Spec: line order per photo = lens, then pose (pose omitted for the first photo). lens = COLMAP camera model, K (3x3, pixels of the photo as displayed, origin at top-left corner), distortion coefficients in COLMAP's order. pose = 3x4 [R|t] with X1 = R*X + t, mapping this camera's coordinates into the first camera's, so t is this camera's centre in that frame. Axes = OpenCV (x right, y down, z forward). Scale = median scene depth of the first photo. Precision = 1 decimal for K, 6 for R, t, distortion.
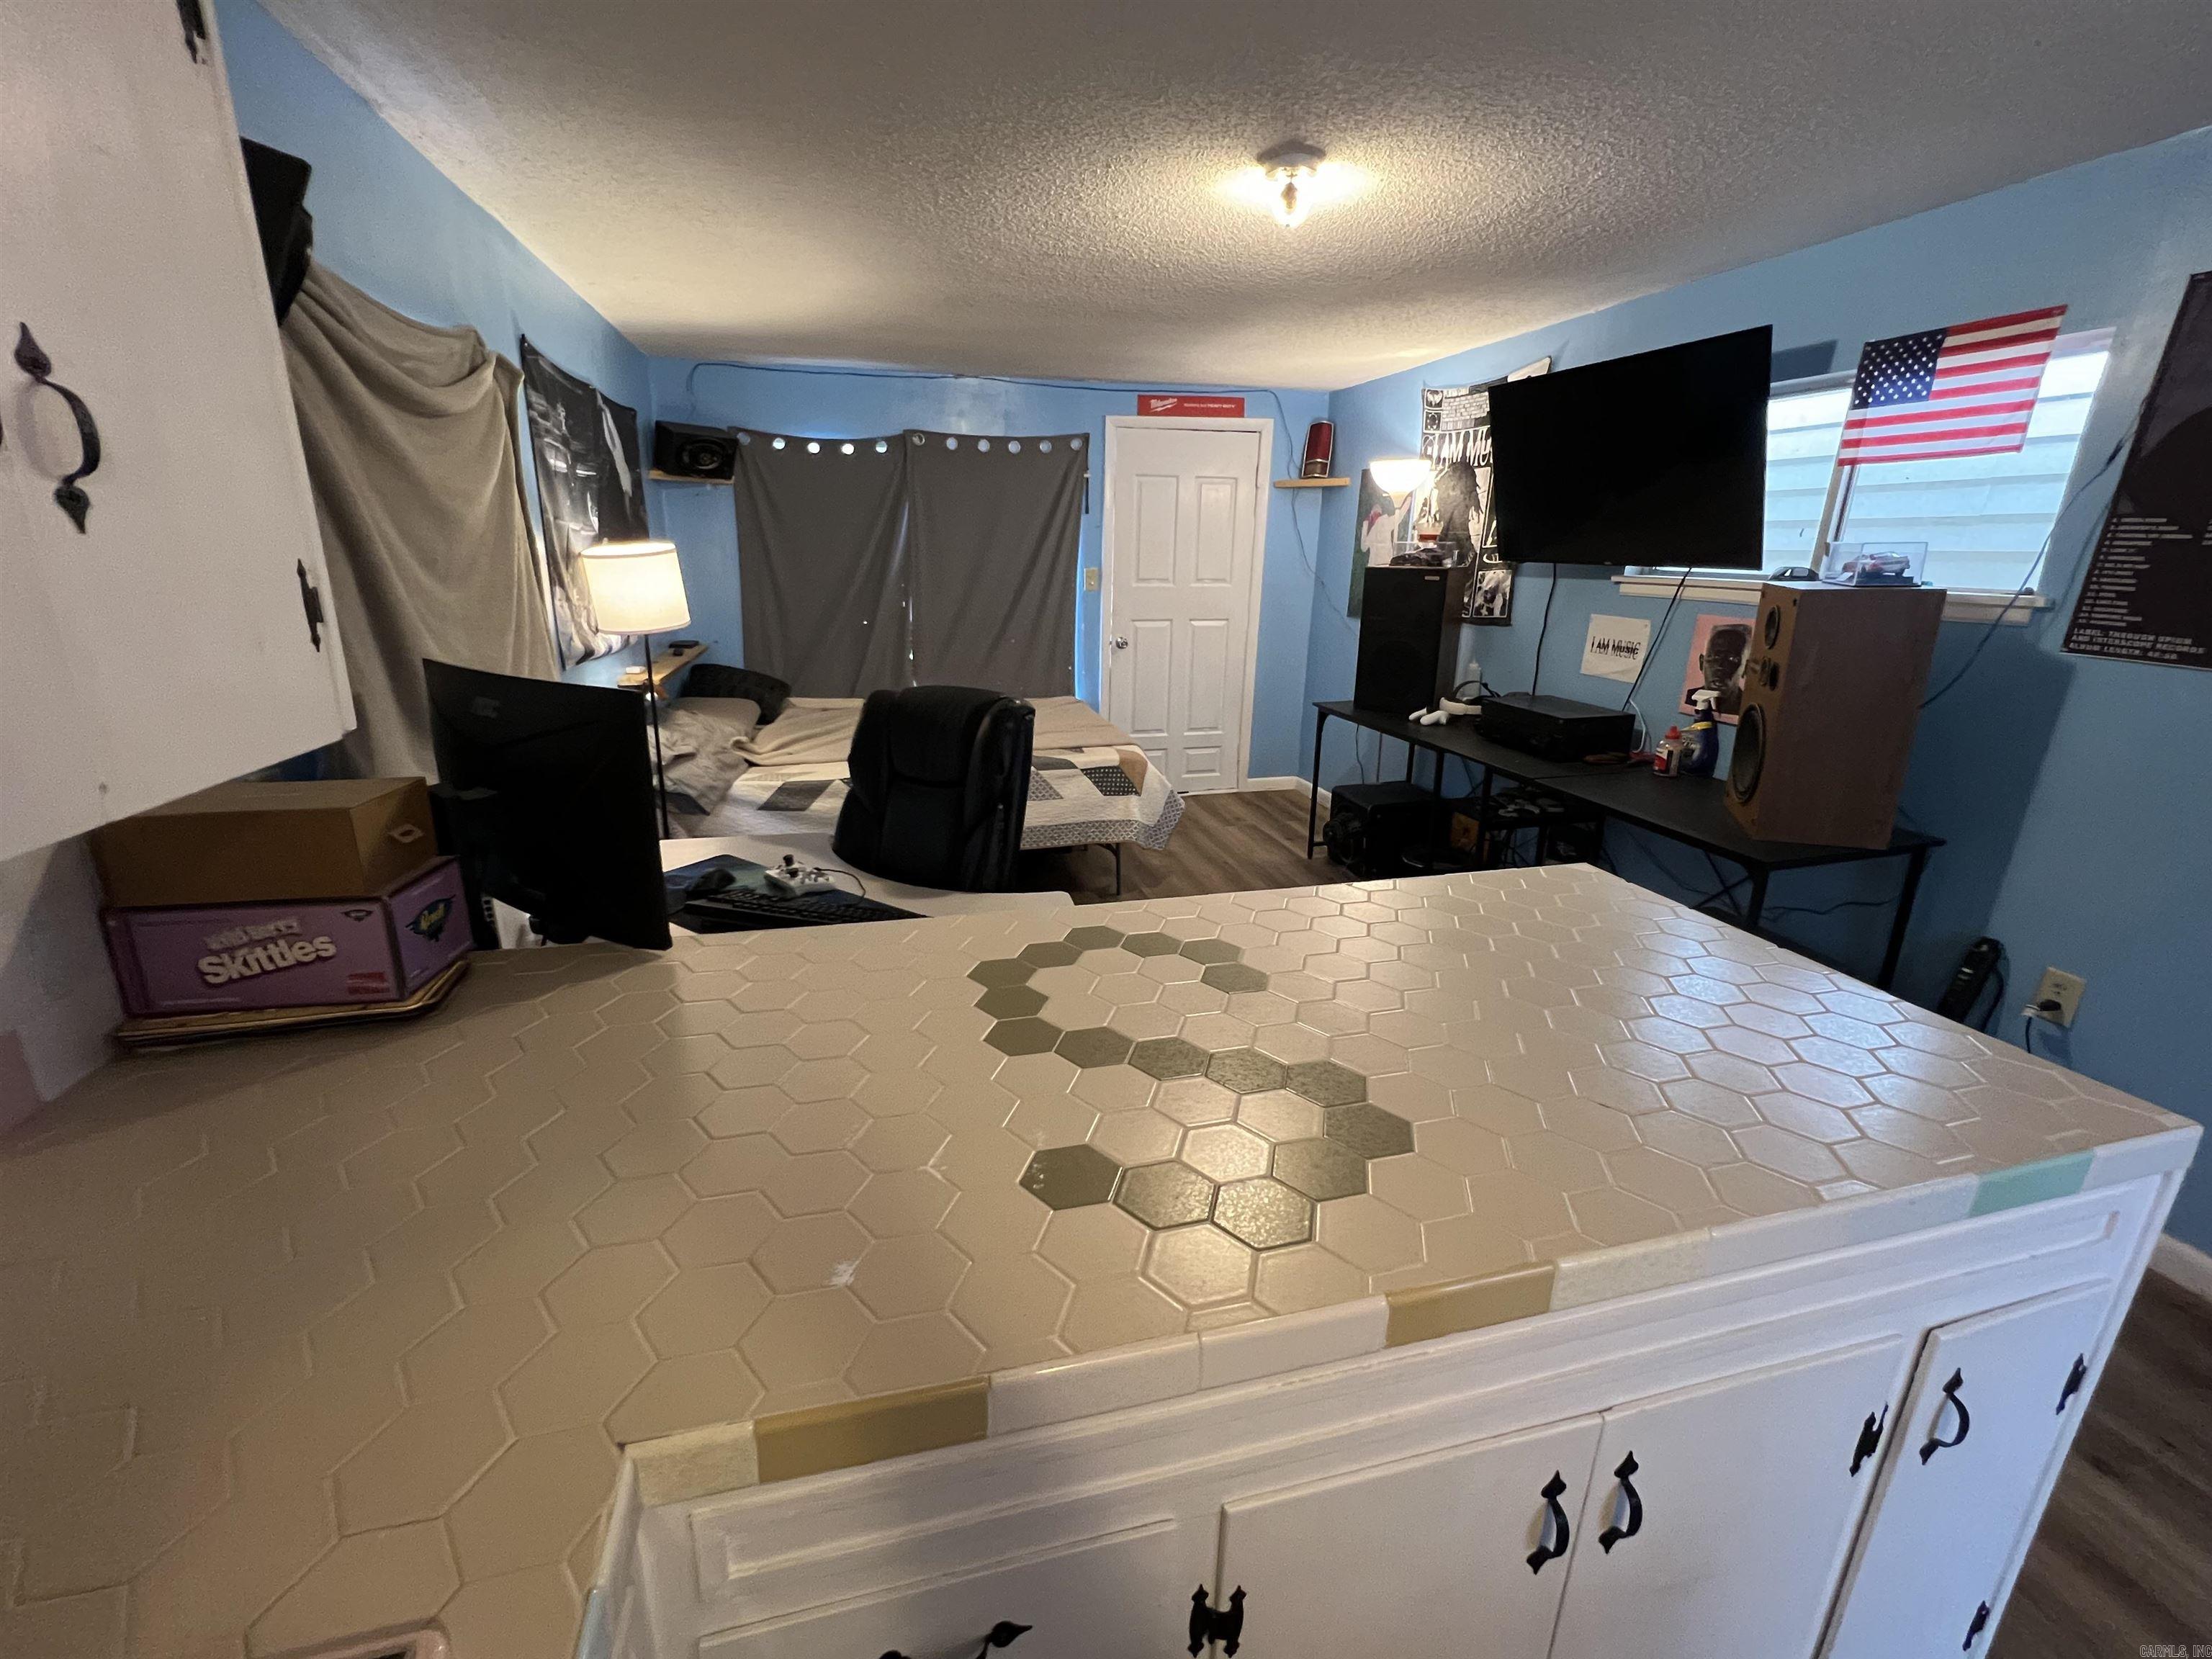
lens RADIAL K [[895.4, 0, 1098.9], [0, 895.4, 813.5], [0, 0, 1]] dist [-0.002512, 0.000232]
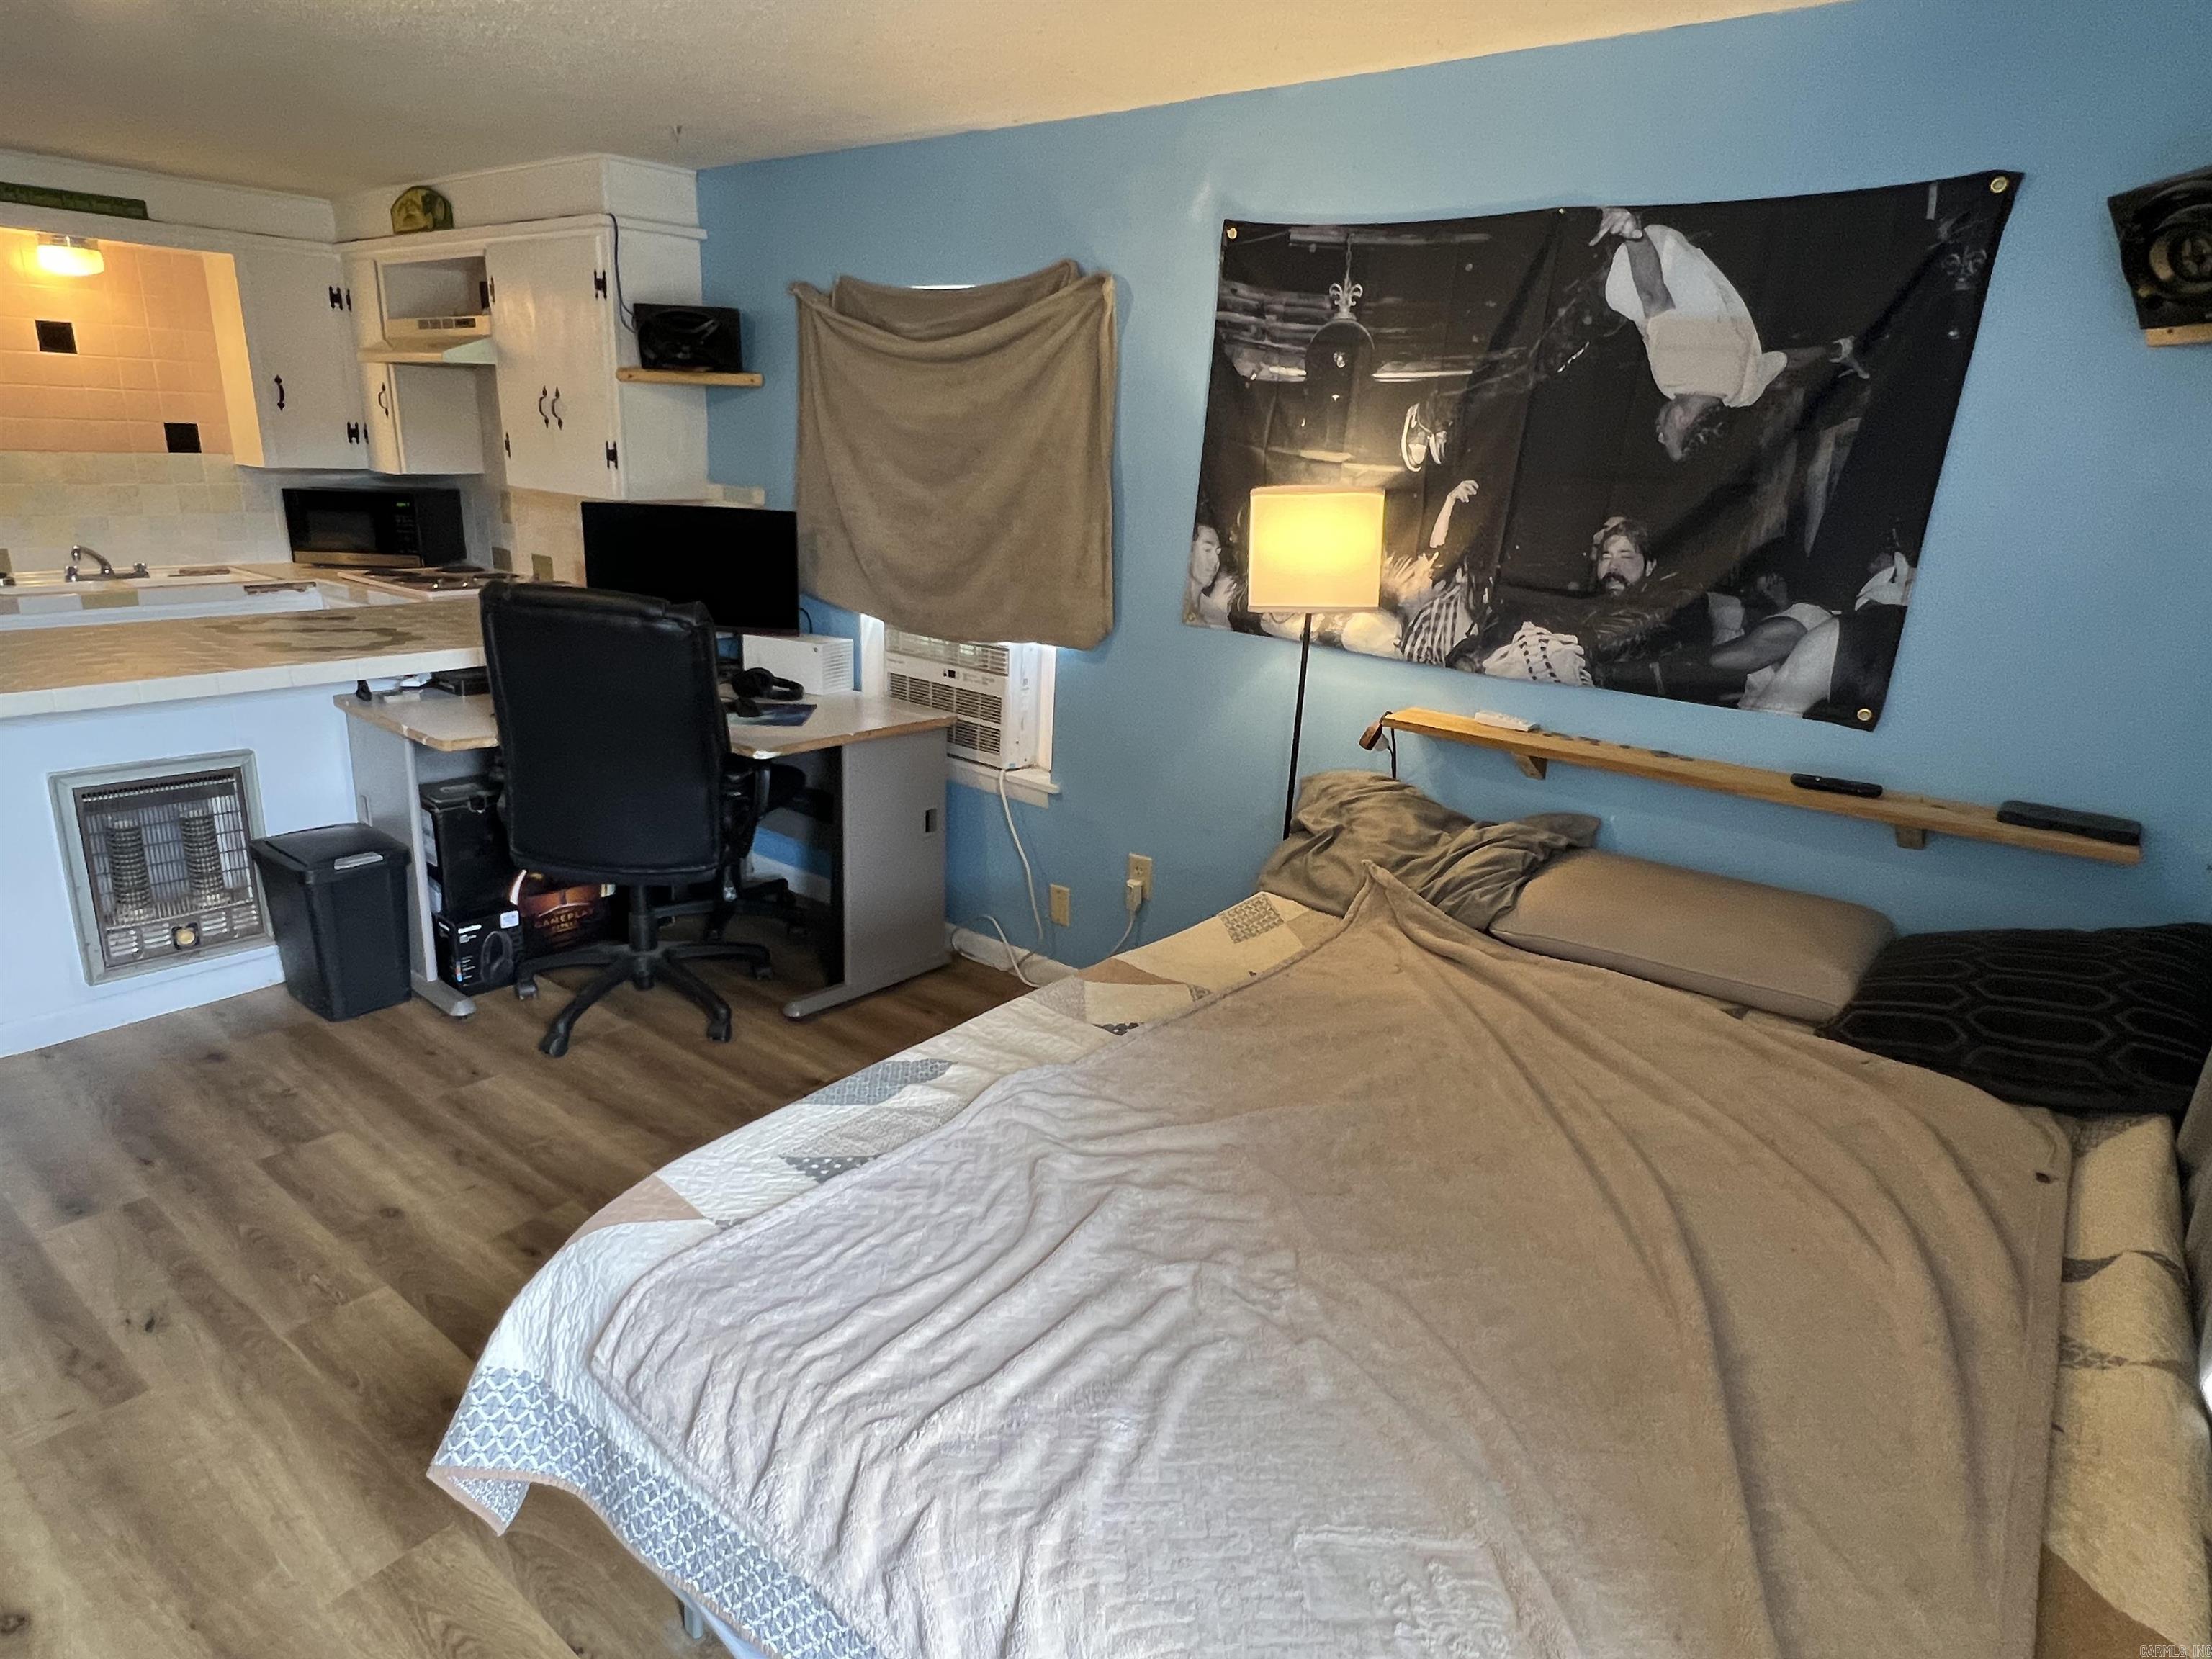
lens RADIAL K [[1251.4, 0, 1098.2], [0, 1251.4, 822.0], [0, 0, 1]] dist [-0.004447, 0.000467]
pose [[-0.784910, 0.135221, -0.604675, 0.171461], [-0.229463, 0.843072, 0.486391, -0.480056], [0.575555, 0.520523, -0.630708, 1.550799]]
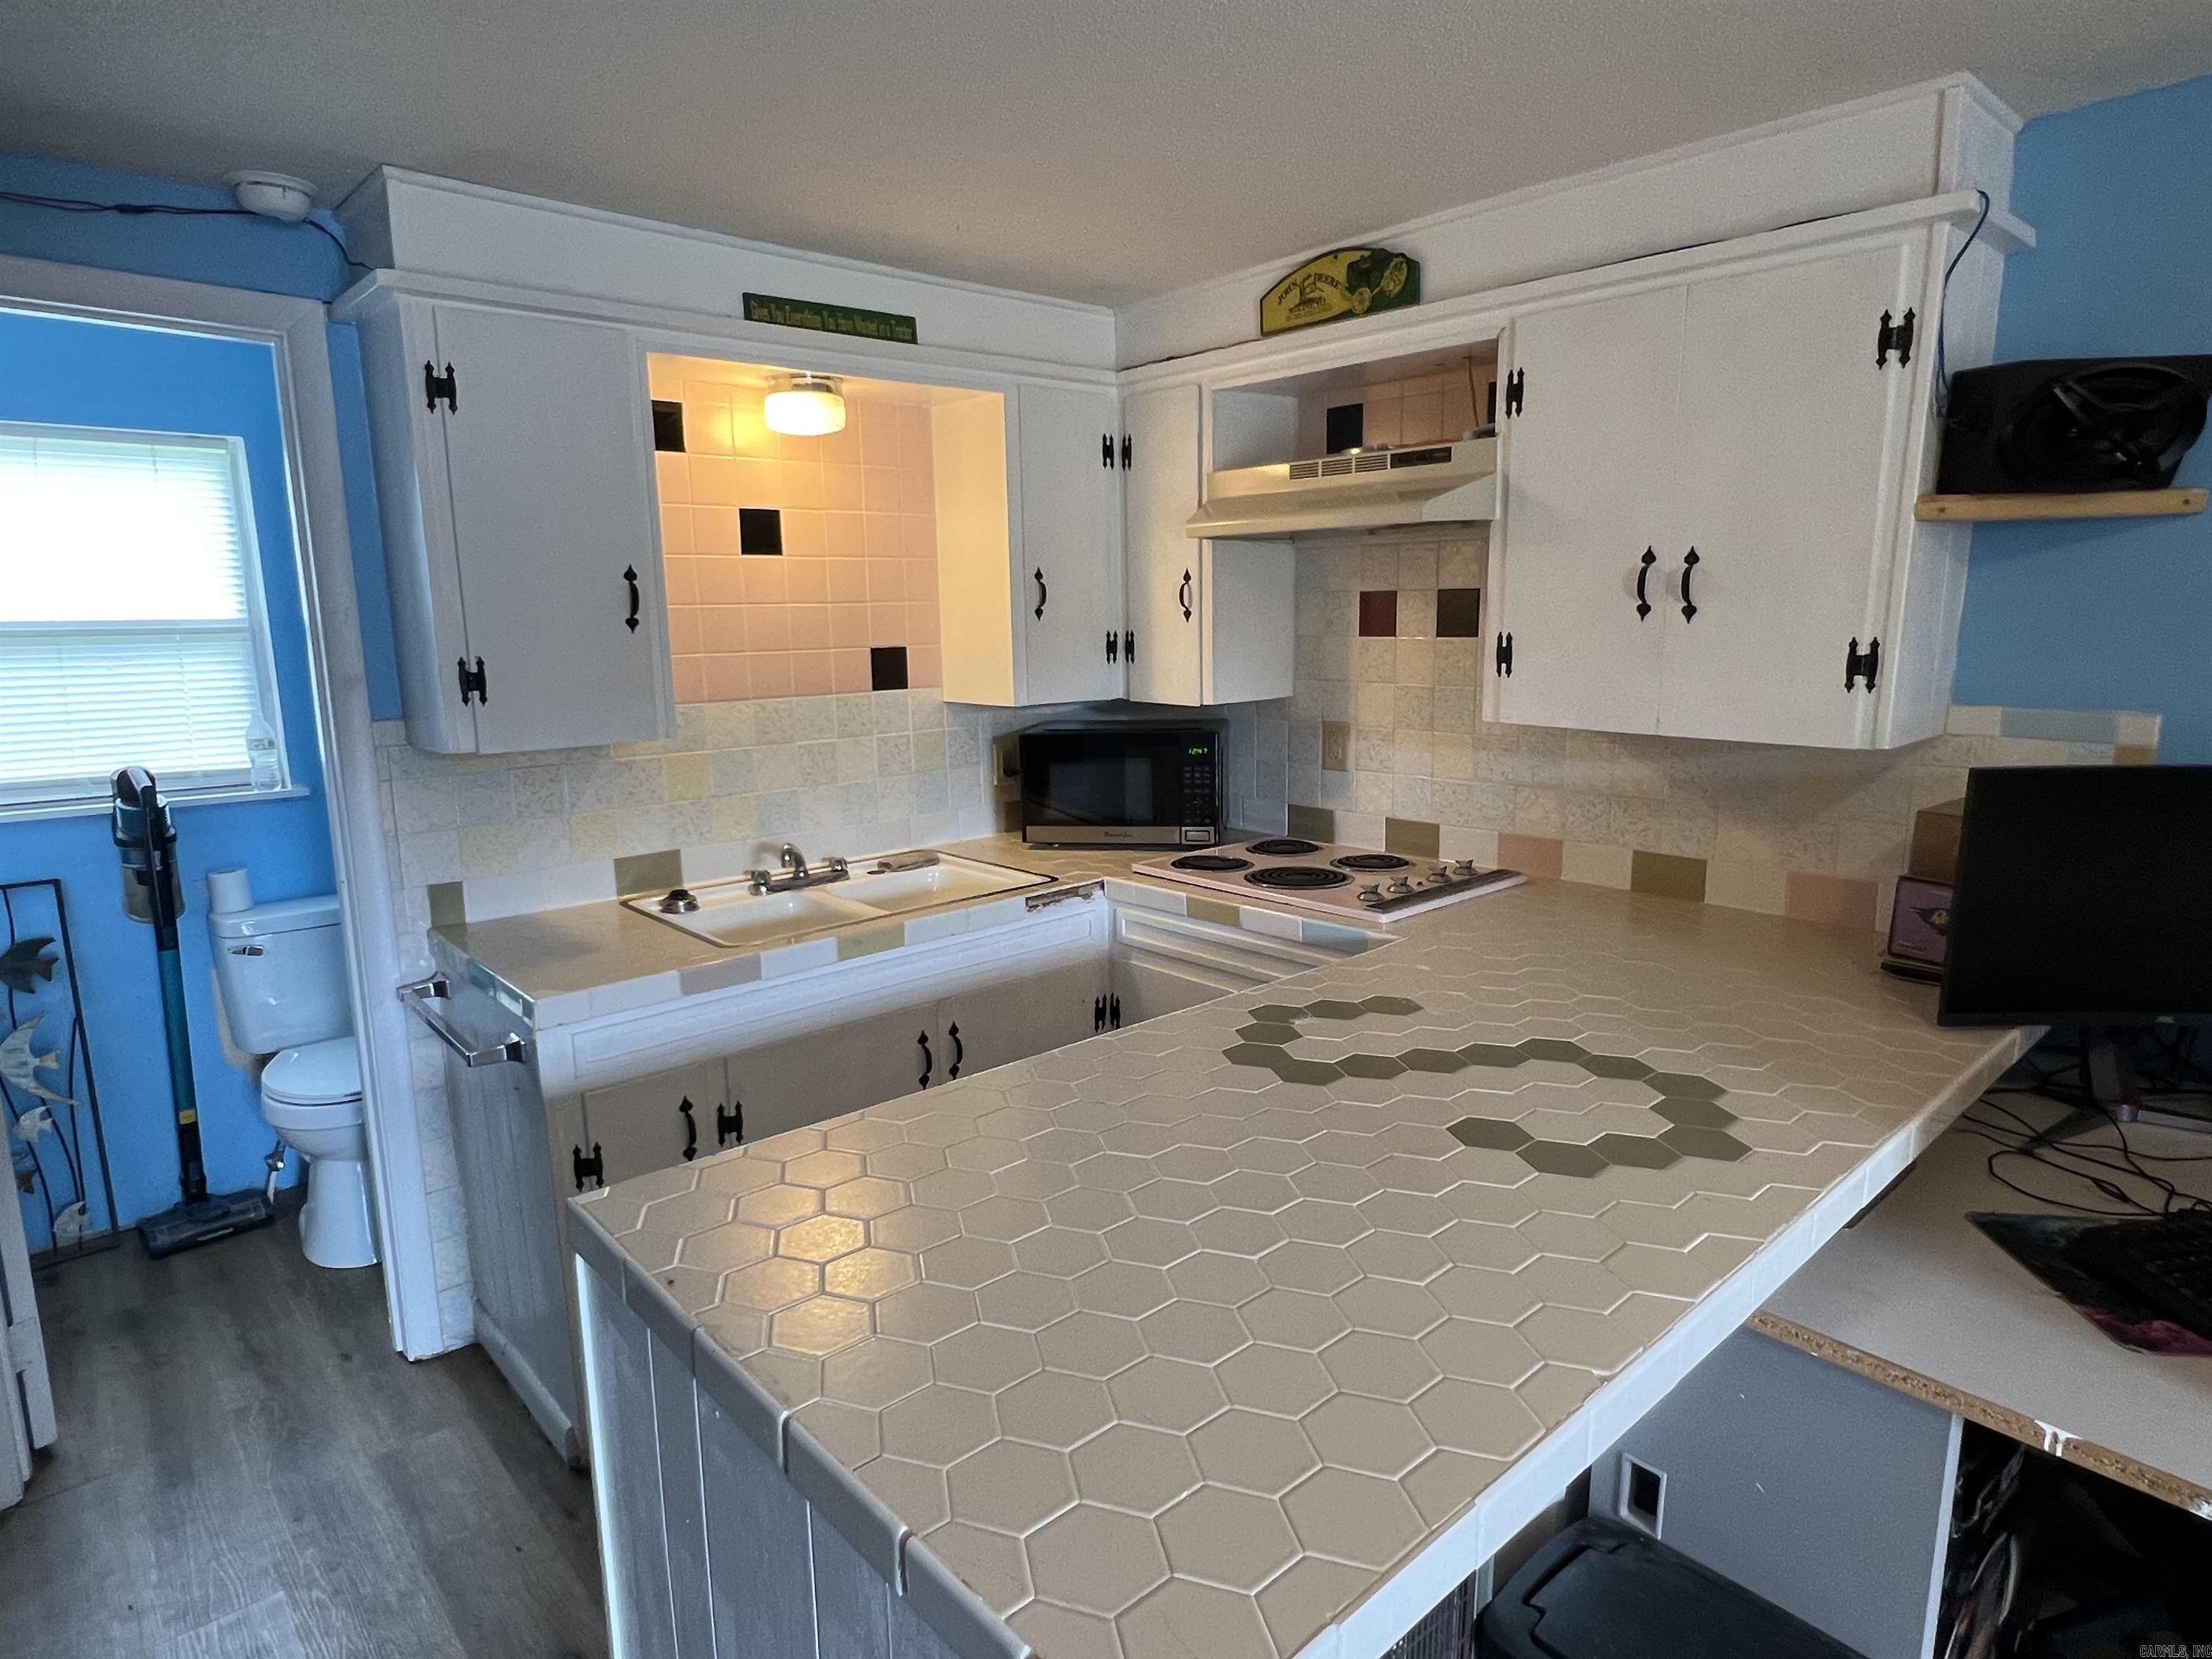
lens RADIAL K [[1251.4, 0, 1084.3], [0, 1251.4, 834.9], [0, 0, 1]] dist [-0.004447, 0.000467]
pose [[-0.885786, 0.082807, -0.456648, 0.400679], [-0.128983, 0.901263, 0.413628, -0.202588], [0.445811, 0.425285, -0.787645, 0.650601]]
